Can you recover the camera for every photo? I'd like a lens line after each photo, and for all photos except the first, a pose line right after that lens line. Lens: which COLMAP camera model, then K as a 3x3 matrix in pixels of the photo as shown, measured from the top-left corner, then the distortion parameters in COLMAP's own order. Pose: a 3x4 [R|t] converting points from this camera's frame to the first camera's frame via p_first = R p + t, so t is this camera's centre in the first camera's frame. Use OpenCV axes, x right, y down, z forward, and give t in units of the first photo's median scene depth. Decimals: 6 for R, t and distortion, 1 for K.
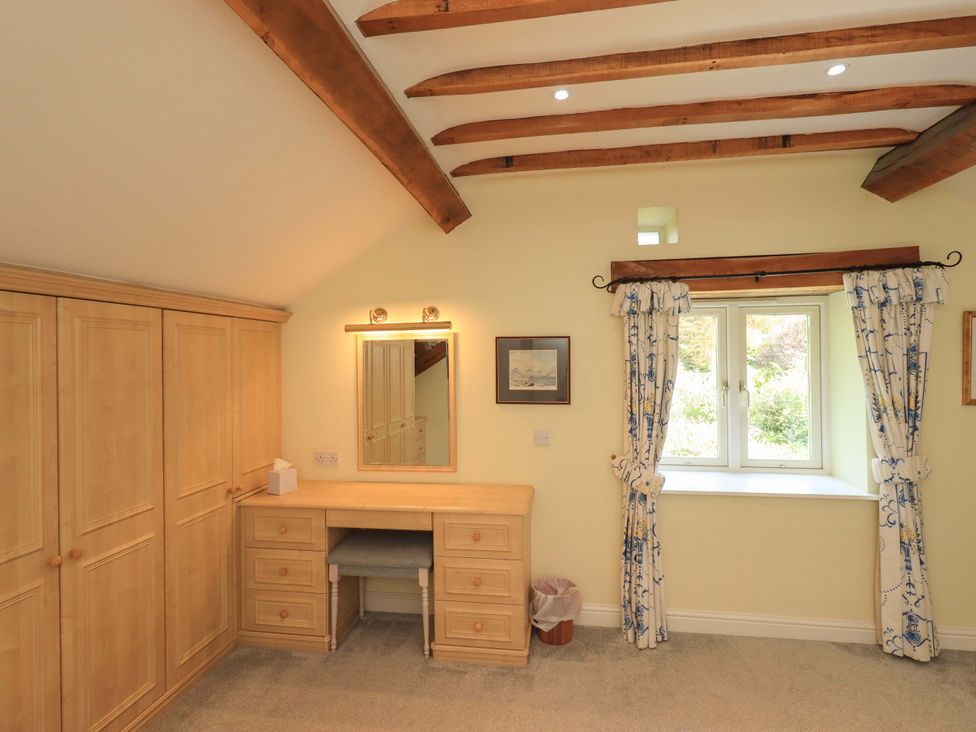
lens RADIAL K [[508.3, 0, 494.1], [0, 508.3, 354.5], [0, 0, 1]] dist [0.003026, -0.001010]
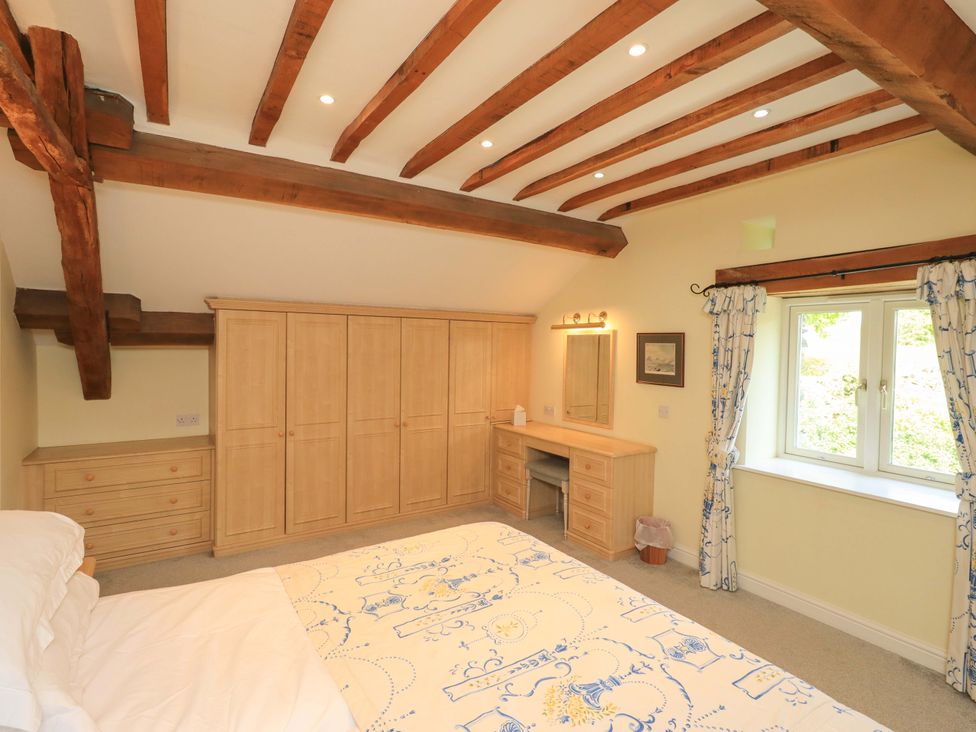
lens RADIAL K [[508.3, 0, 494.1], [0, 508.3, 354.5], [0, 0, 1]] dist [0.003026, -0.001010]
pose [[0.664594, 0.034340, -0.746415, 0.827556], [-0.019587, 0.999401, 0.028539, -0.009589], [0.746948, -0.004347, 0.664868, -0.190408]]
